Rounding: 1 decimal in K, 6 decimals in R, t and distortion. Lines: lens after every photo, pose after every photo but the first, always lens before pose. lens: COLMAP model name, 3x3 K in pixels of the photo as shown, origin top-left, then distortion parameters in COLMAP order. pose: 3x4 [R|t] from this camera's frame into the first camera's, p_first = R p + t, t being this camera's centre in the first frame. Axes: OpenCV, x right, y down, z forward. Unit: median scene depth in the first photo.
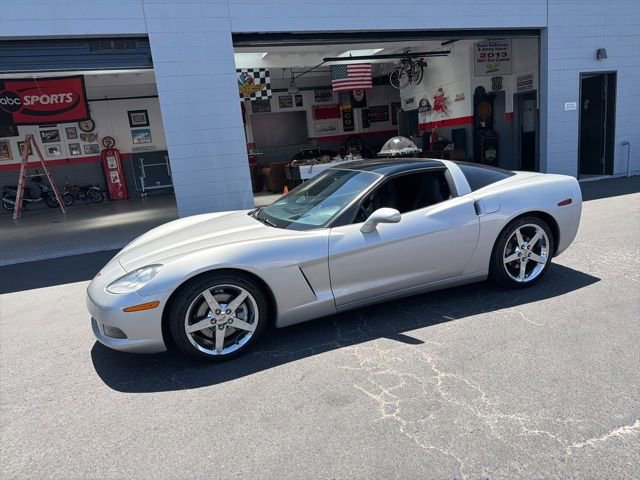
lens RADIAL K [[447.5, 0, 324.5], [0, 447.5, 244.8], [0, 0, 1]] dist [0.031153, -0.044197]
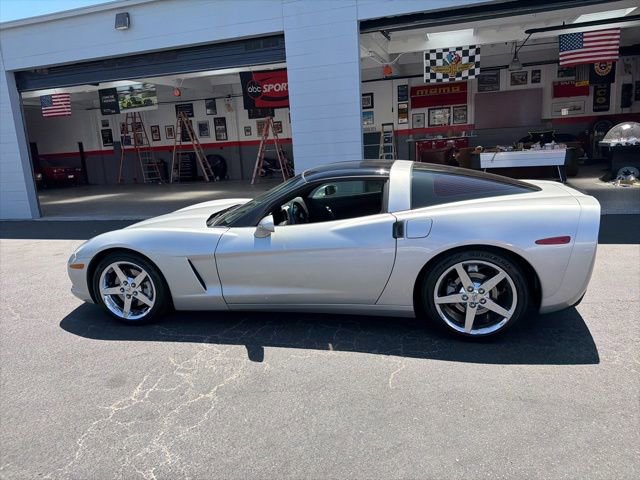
lens RADIAL K [[447.5, 0, 322.4], [0, 447.5, 237.6], [0, 0, 1]] dist [0.031153, -0.044197]
pose [[0.818245, 0.157252, -0.552944, 0.601649], [-0.138050, 0.987463, 0.076540, -0.097510], [0.558048, 0.013705, 0.829696, 0.210366]]
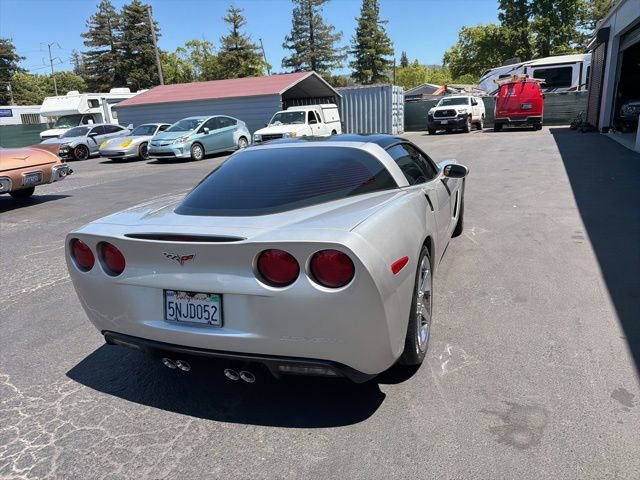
lens RADIAL K [[447.5, 0, 323.5], [0, 447.5, 235.9], [0, 0, 1]] dist [0.031153, -0.044197]
pose [[-0.669269, 0.318448, -0.671320, 0.717859], [-0.048128, 0.883024, 0.466853, -0.408798], [0.741460, 0.344759, -0.575654, 1.535625]]
